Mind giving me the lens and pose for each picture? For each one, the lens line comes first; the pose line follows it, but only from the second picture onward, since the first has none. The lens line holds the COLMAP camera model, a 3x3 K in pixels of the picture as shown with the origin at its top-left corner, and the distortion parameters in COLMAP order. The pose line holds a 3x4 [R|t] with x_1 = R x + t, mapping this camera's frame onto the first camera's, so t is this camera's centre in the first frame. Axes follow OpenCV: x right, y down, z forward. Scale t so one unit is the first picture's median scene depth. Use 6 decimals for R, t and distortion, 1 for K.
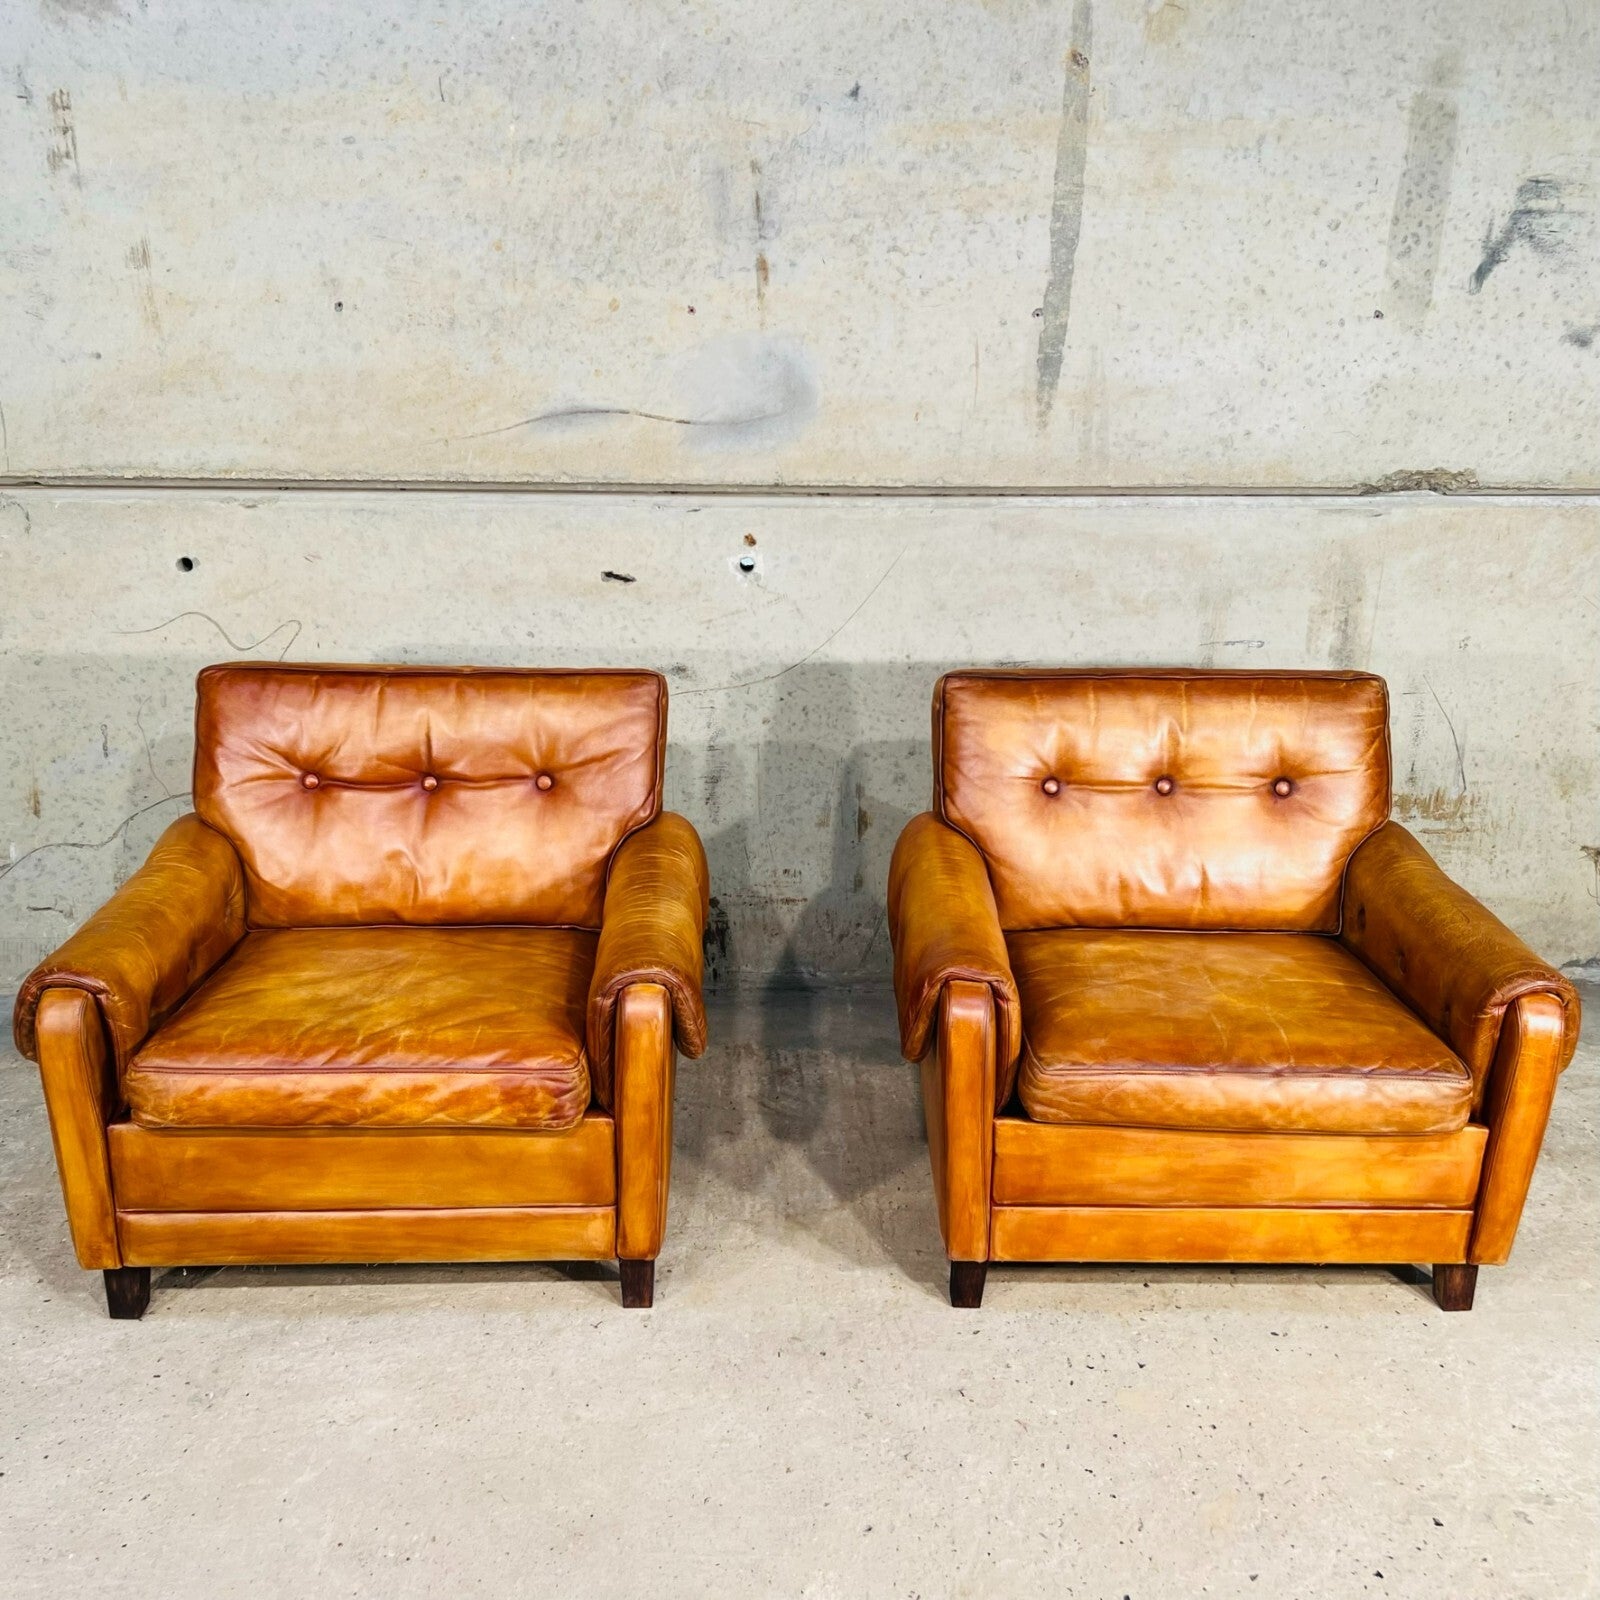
lens RADIAL K [[1622.2, 0, 814.0], [0, 1622.2, 808.7], [0, 0, 1]] dist [0.015517, 0.000000]
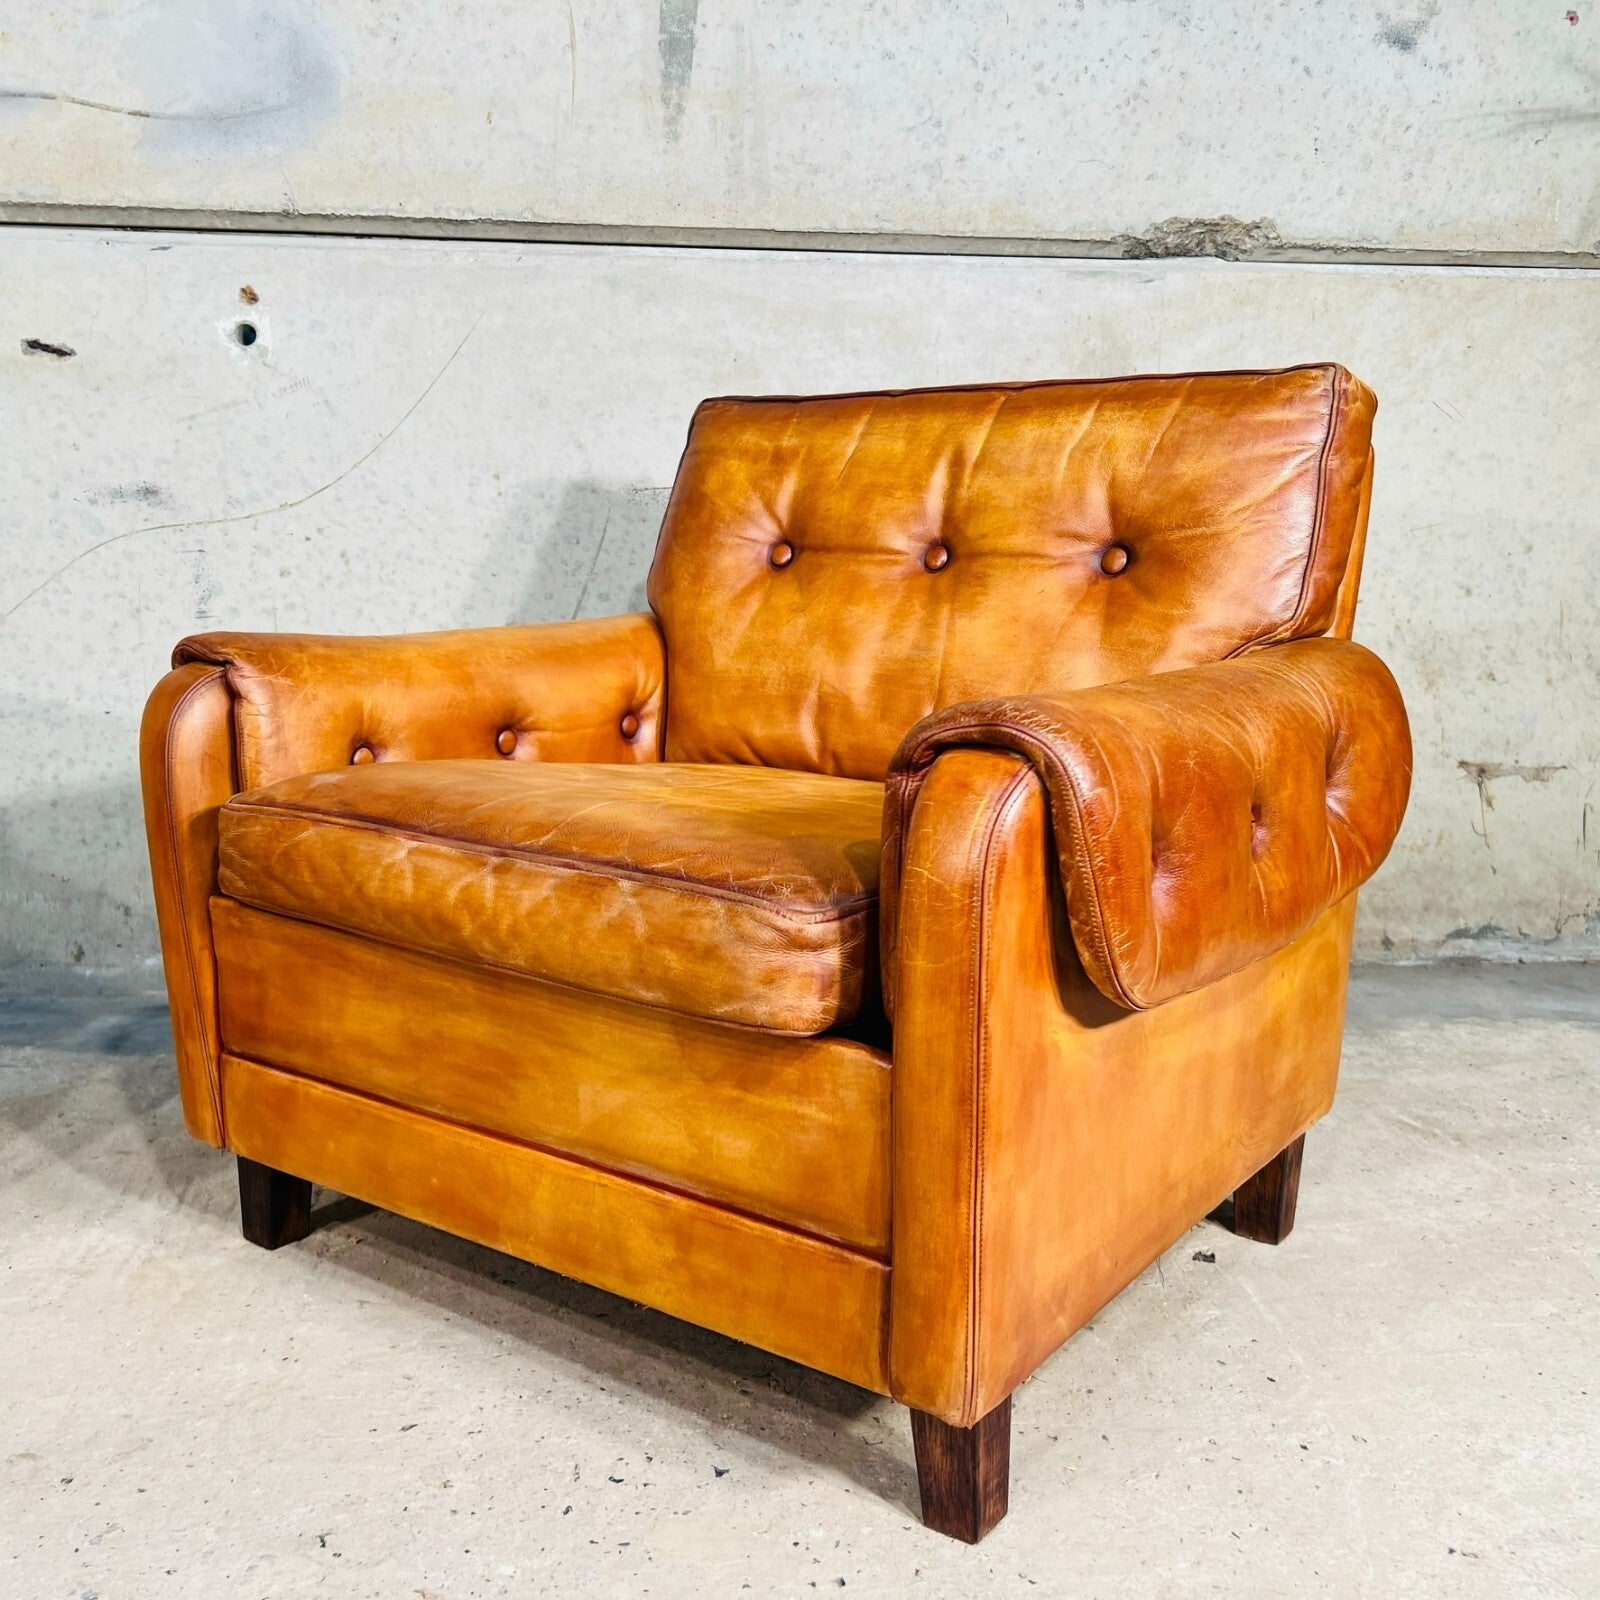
lens RADIAL K [[1622.2, 0, 811.3], [0, 1622.2, 800.5], [0, 0, 1]] dist [0.015517, 0.000000]
pose [[0.996996, -0.014641, 0.076055, 0.147910], [0.026612, 0.986944, -0.158852, 0.166488], [-0.072737, 0.160398, 0.984369, 0.359342]]
